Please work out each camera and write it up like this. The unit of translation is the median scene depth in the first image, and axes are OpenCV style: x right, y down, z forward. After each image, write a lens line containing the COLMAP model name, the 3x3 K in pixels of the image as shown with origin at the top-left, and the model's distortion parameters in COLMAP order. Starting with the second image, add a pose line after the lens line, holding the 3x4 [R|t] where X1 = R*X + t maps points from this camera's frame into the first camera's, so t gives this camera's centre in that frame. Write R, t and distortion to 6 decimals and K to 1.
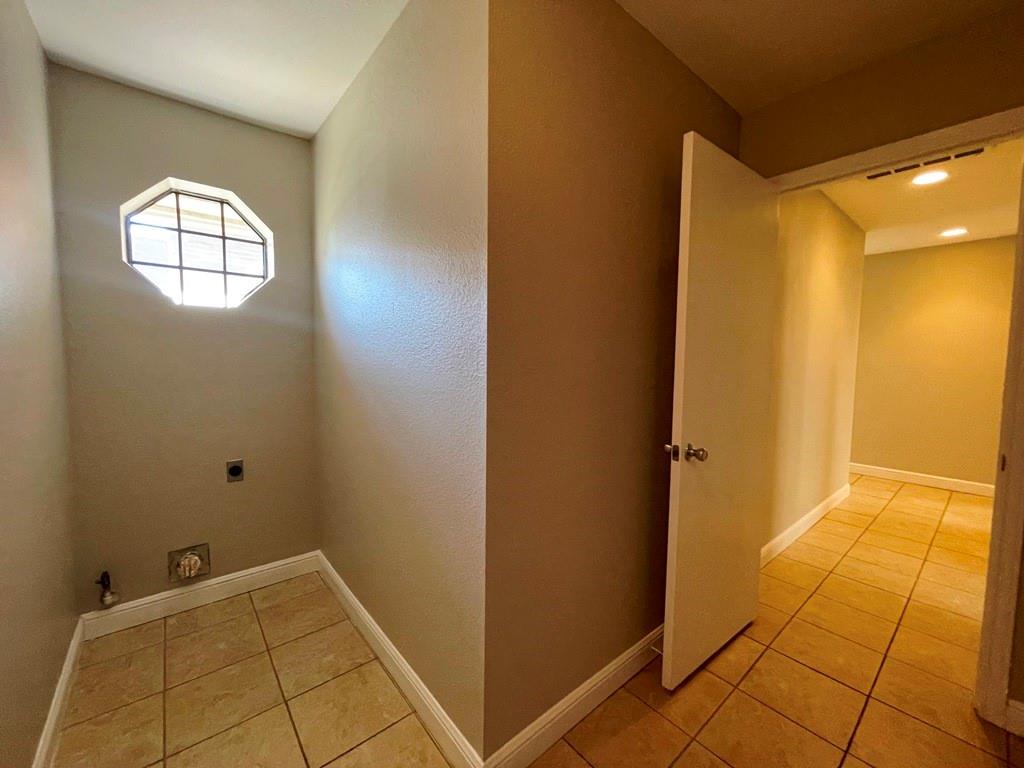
lens RADIAL K [[415.1, 0, 513.6], [0, 415.1, 384.9], [0, 0, 1]] dist [-0.002459, 0.000129]
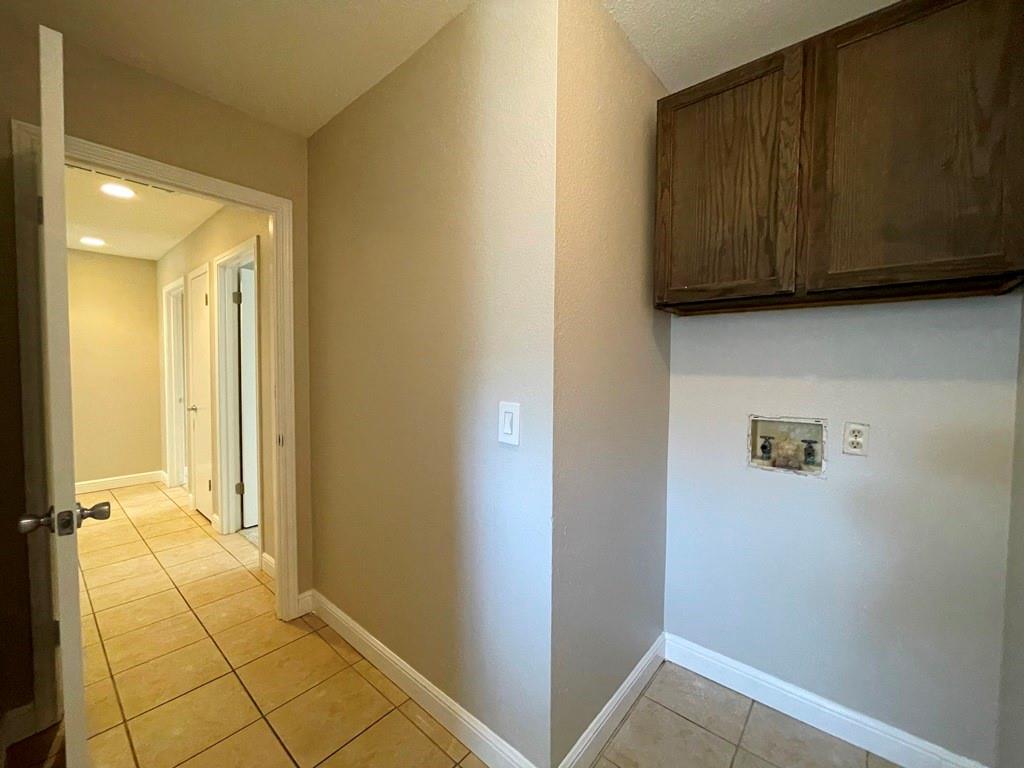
lens RADIAL K [[415.1, 0, 511.9], [0, 415.1, 384.0], [0, 0, 1]] dist [-0.002459, 0.000129]
pose [[-0.176117, -0.051762, 0.983007, -0.238556], [0.053259, 0.996653, 0.062022, -0.036952], [-0.982927, 0.063277, -0.172771, 0.281097]]
